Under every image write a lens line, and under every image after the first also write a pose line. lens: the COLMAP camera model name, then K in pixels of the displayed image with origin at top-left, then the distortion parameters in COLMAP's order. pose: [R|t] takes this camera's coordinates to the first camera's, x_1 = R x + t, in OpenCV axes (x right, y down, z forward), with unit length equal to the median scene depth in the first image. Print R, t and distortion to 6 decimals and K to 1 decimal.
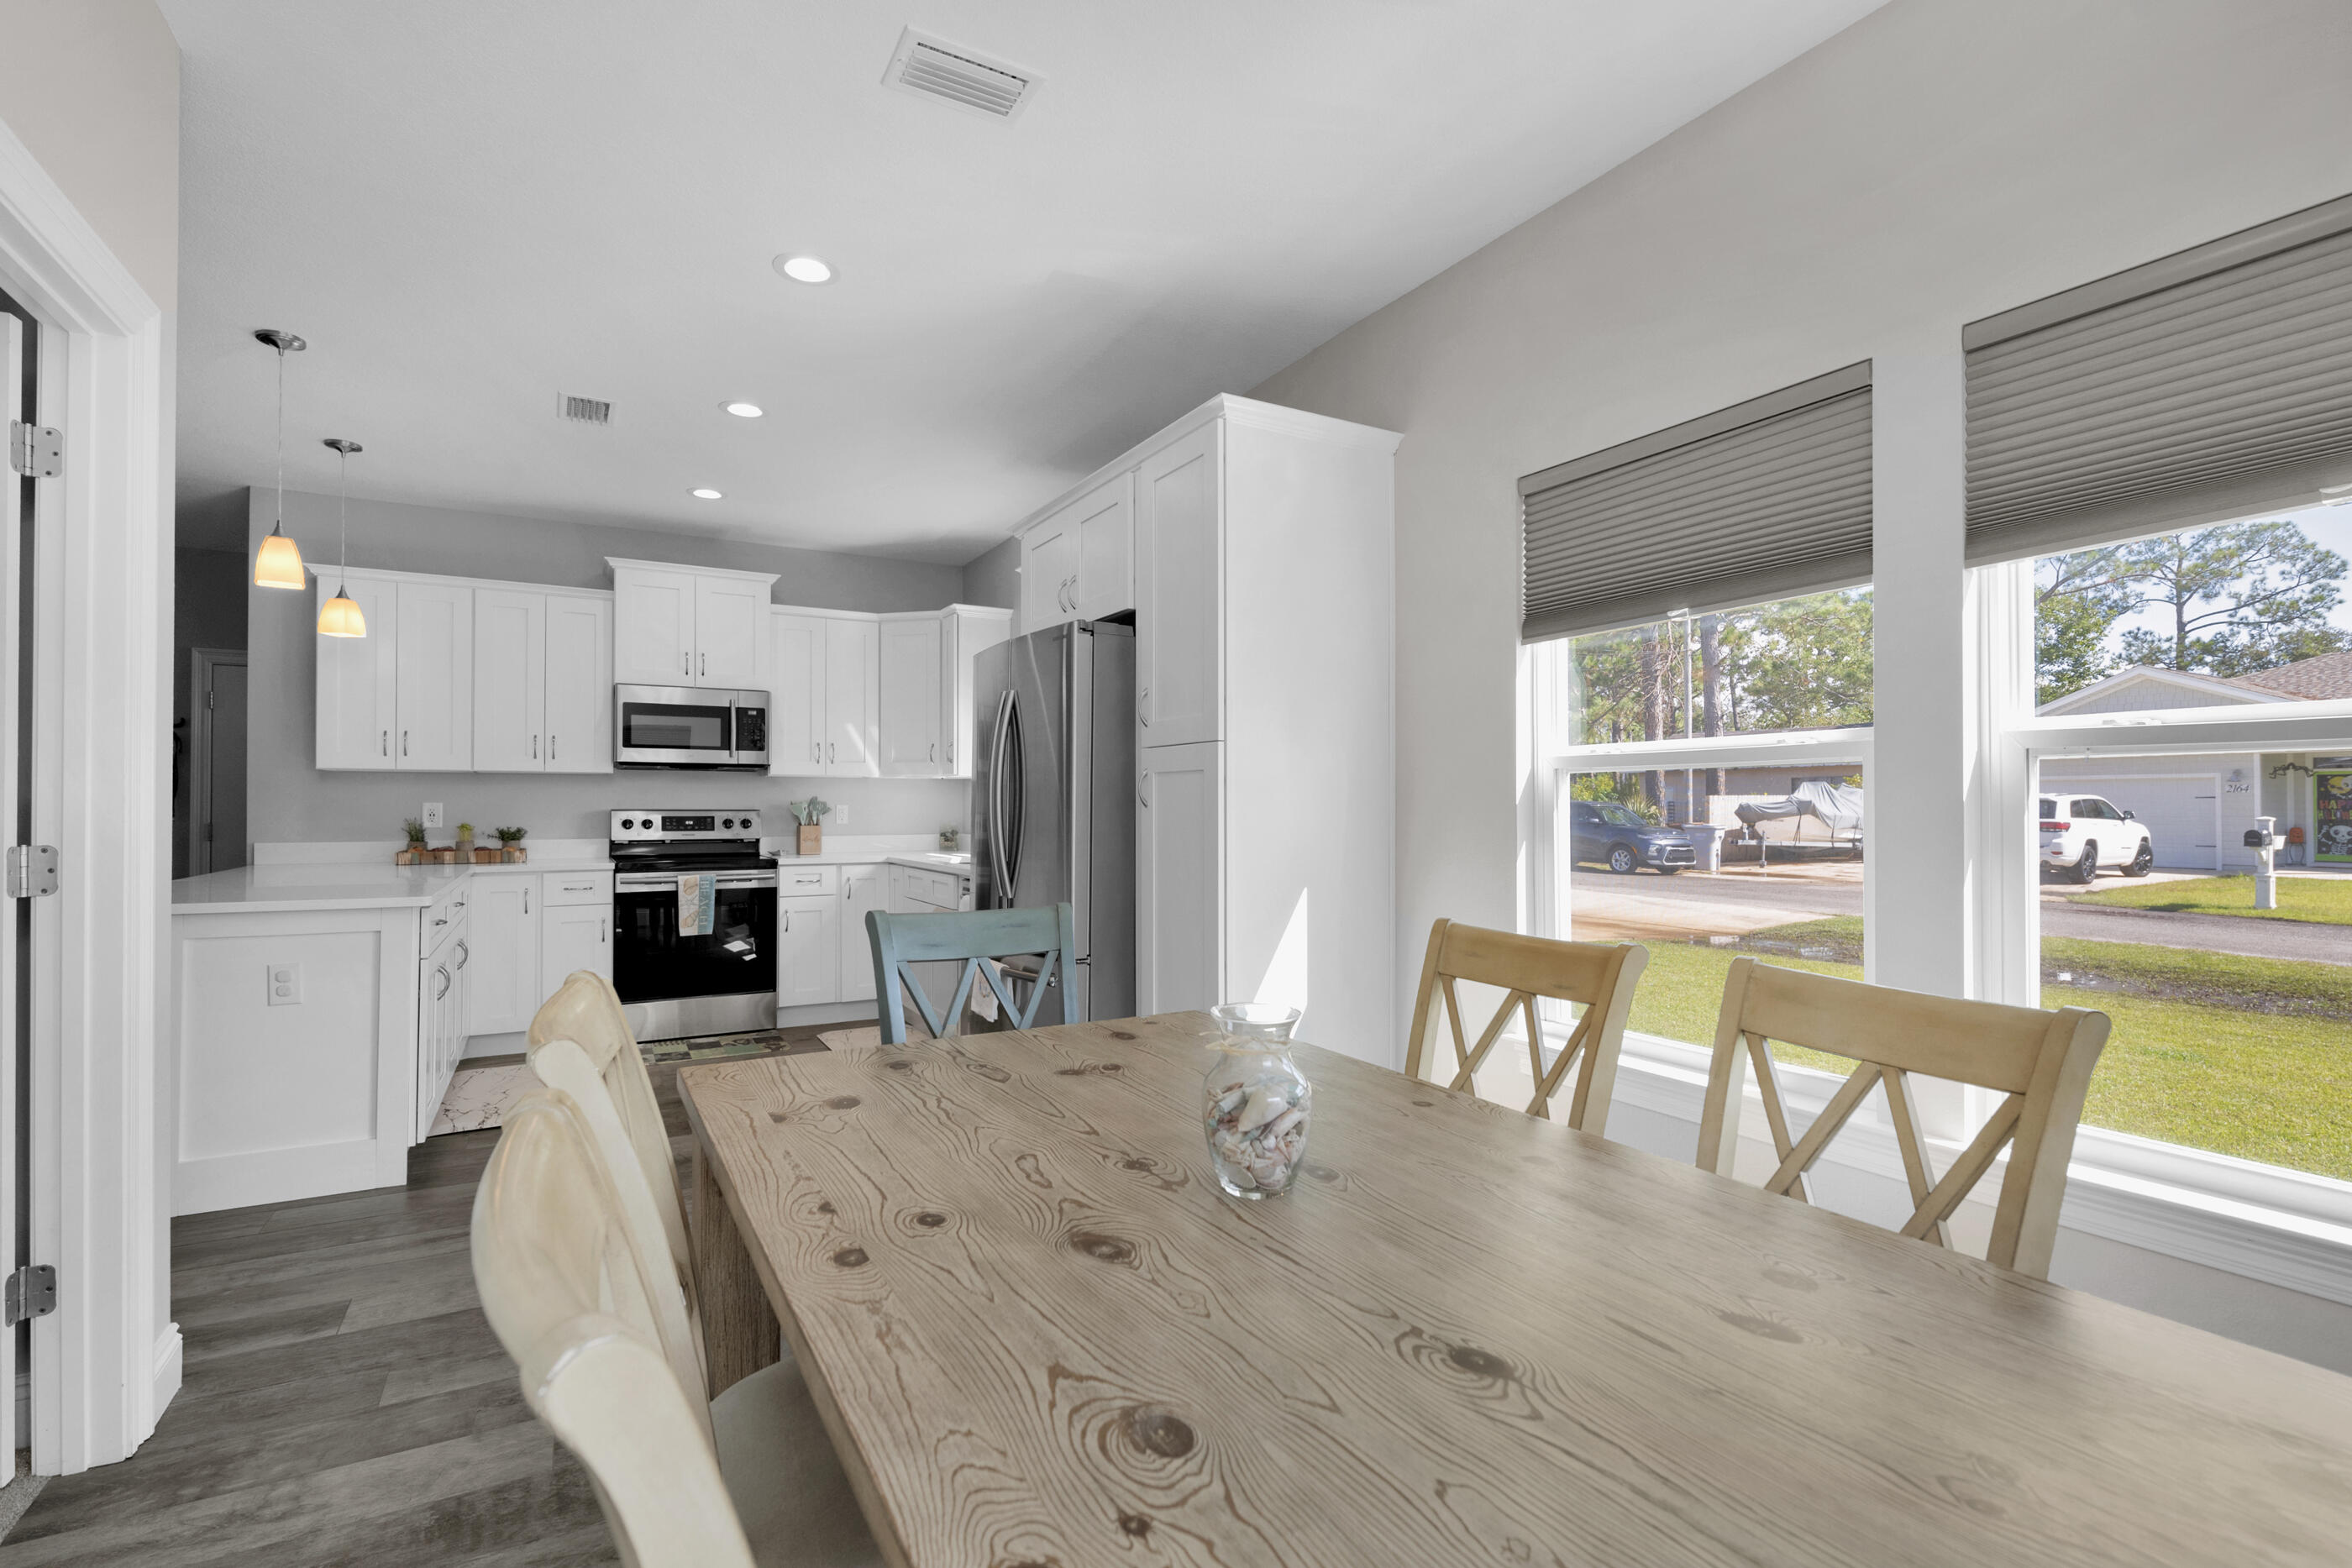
lens RADIAL K [[1061.5, 0, 1186.5], [0, 1061.5, 801.3], [0, 0, 1]] dist [0.000476, -0.000117]
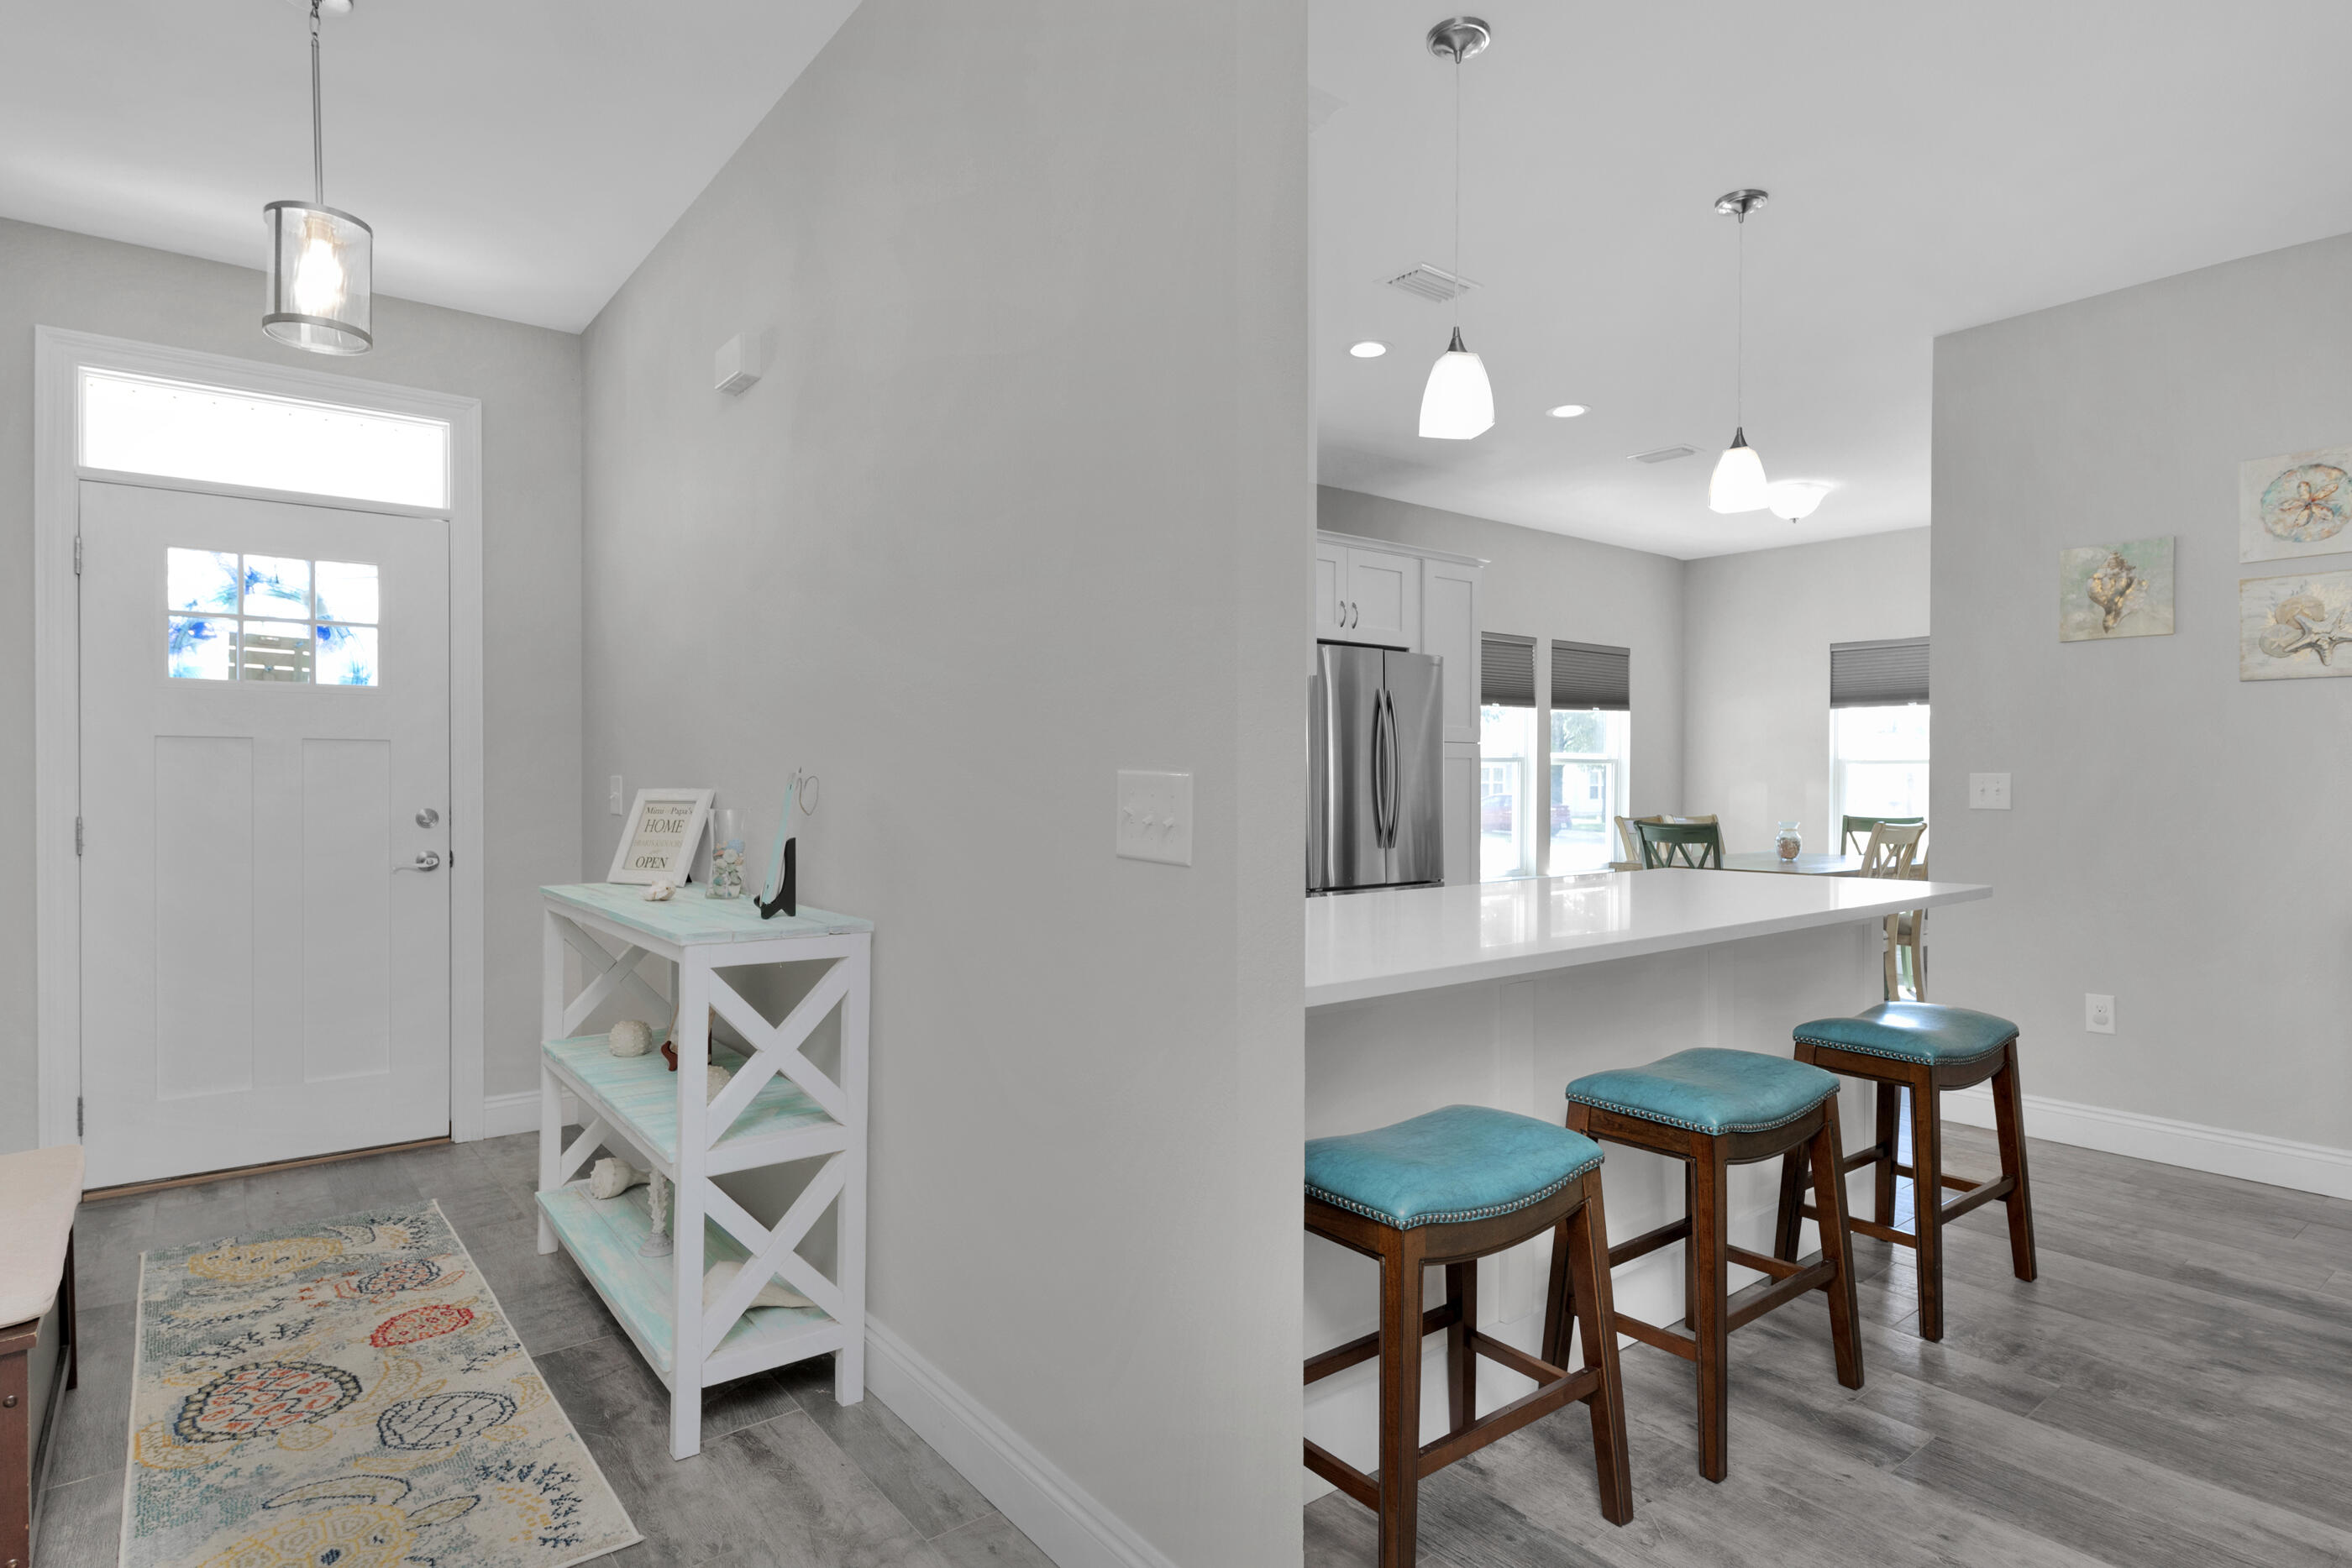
lens RADIAL K [[1233.5, 0, 1176.0], [0, 1233.5, 784.0], [0, 0, 1]] dist [-0.000567, -0.001079]
pose [[-0.146928, -0.006735, 0.989124, -1.089410], [-0.002836, 0.999976, 0.006387, 0.002900], [-0.989143, -0.001866, -0.146944, 0.981280]]
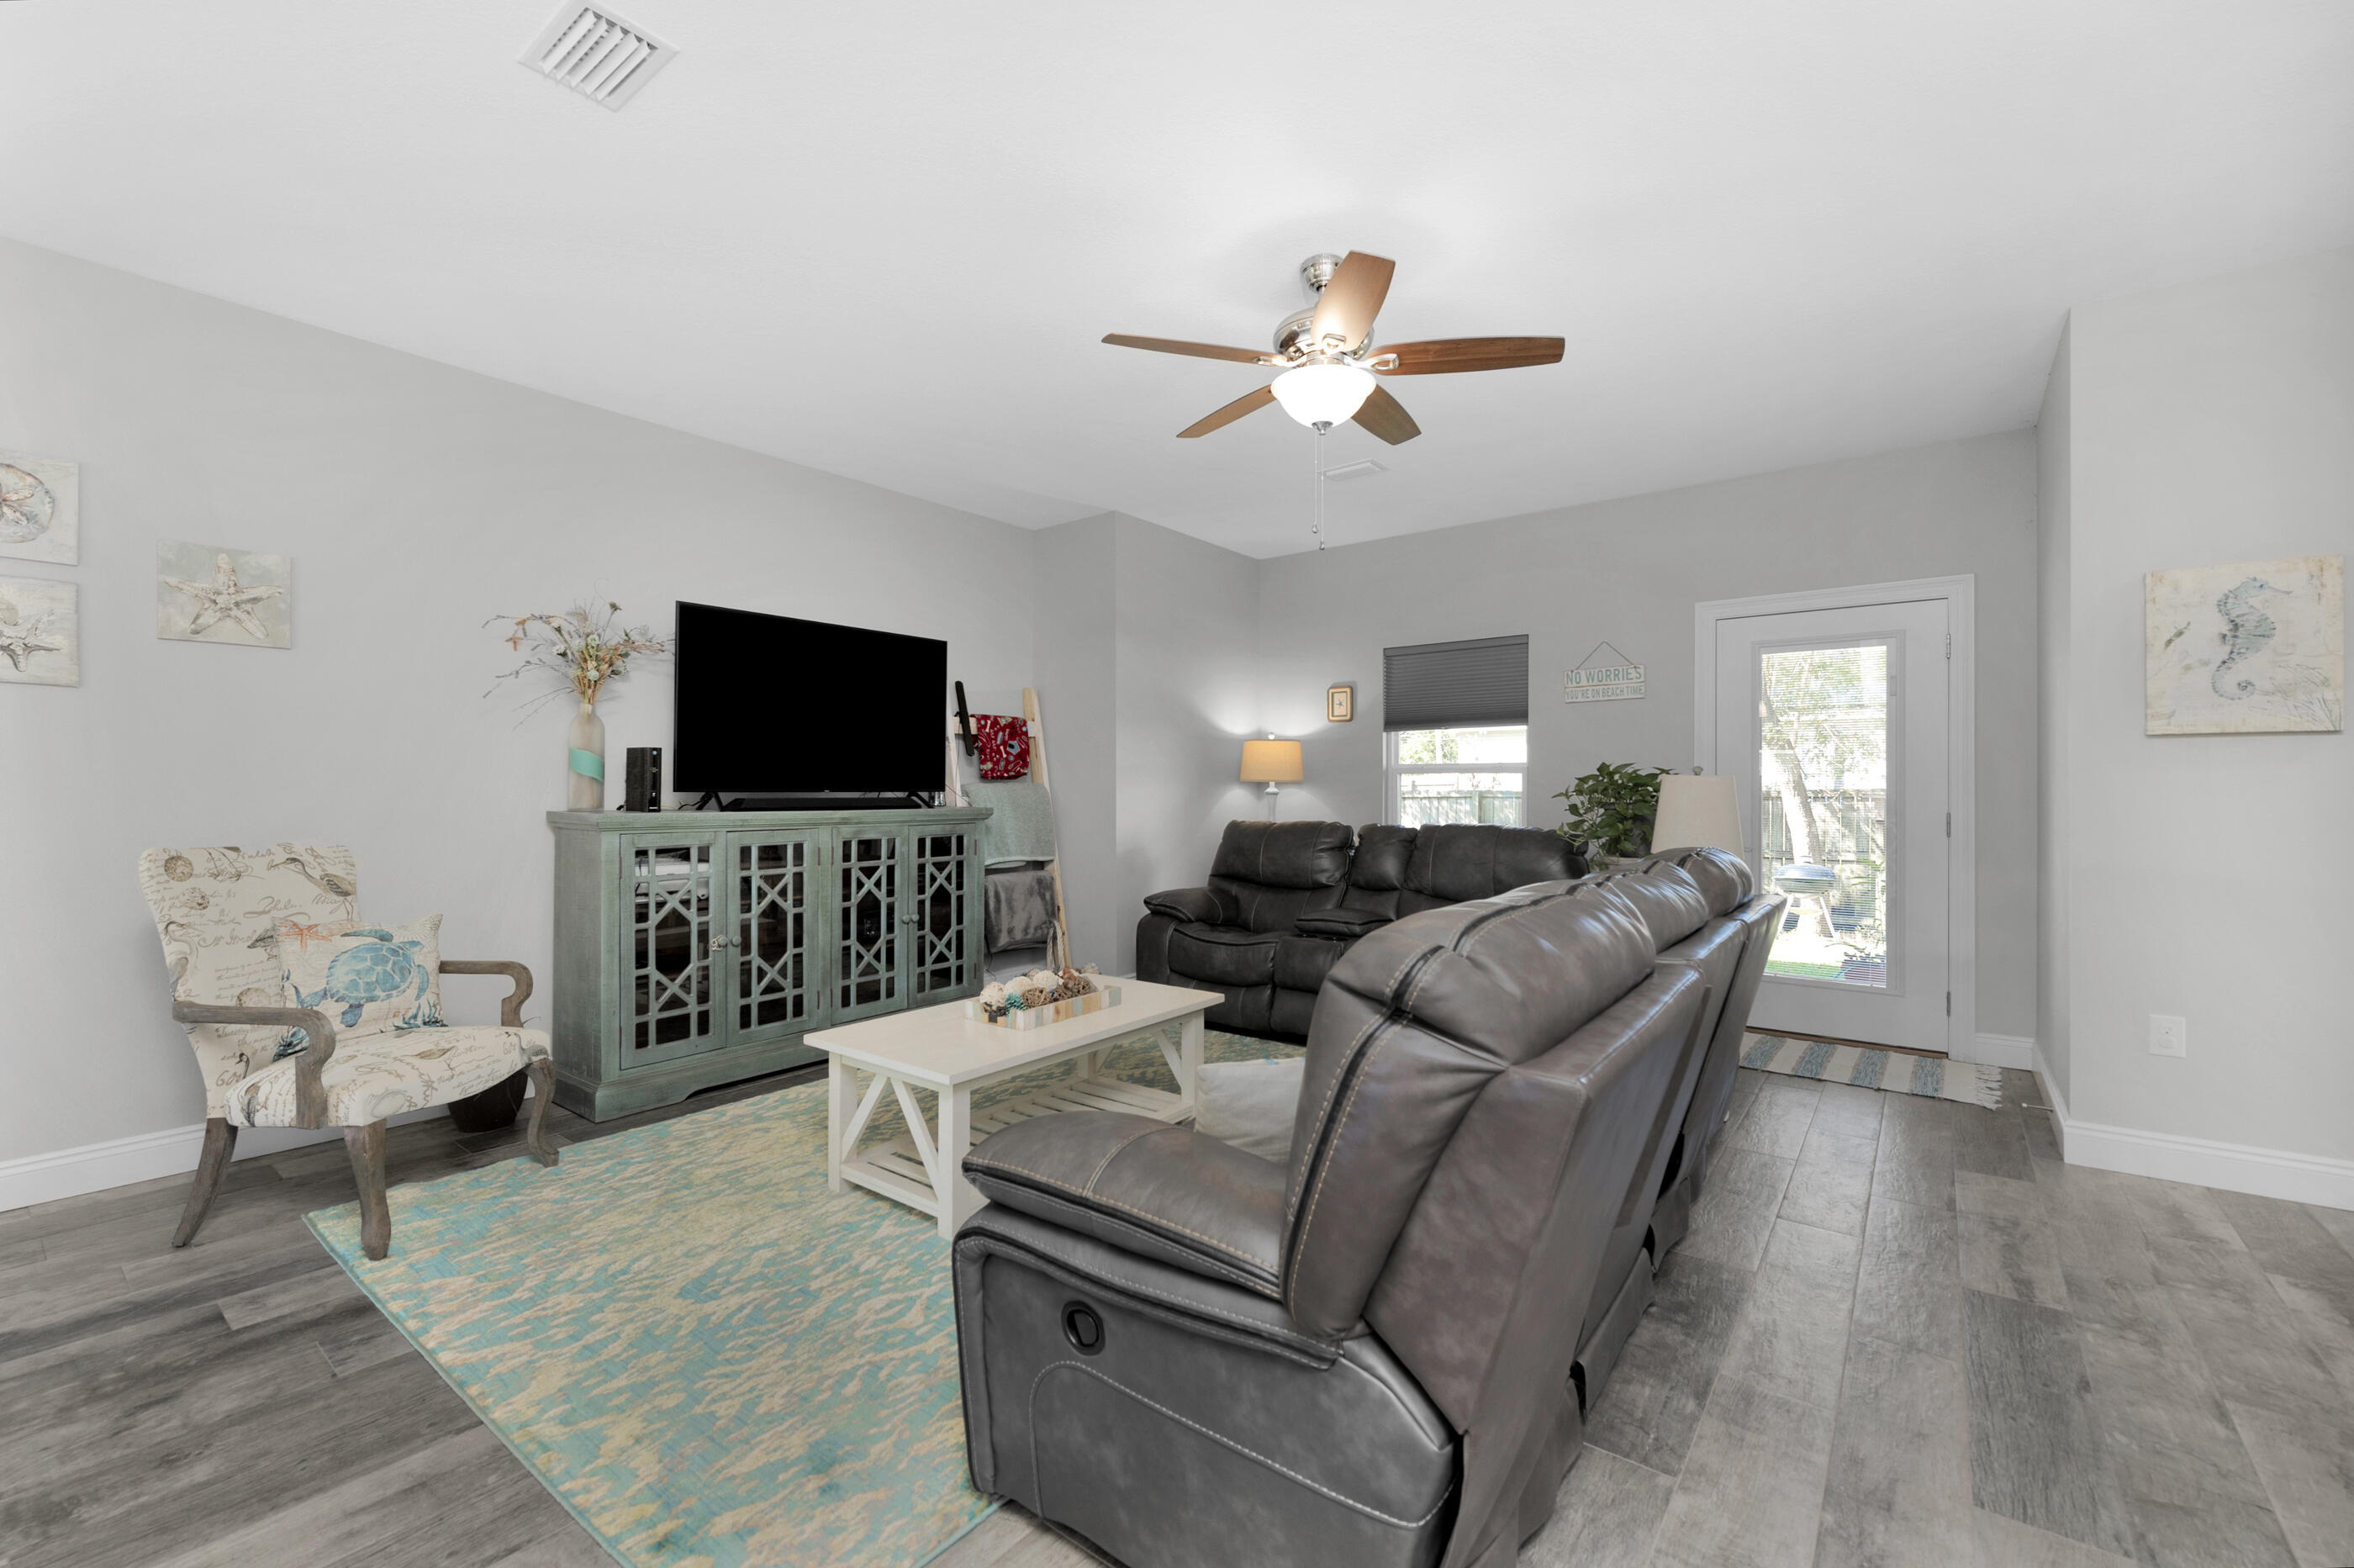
lens RADIAL K [[955.1, 0, 1197.0], [0, 955.1, 783.3], [0, 0, 1]] dist [-0.009574, 0.000063]
pose [[-0.921199, -0.003459, -0.389077, -0.909400], [-0.000829, 0.999976, -0.006926, 0.004160], [0.389092, -0.006057, -0.921179, 0.975792]]
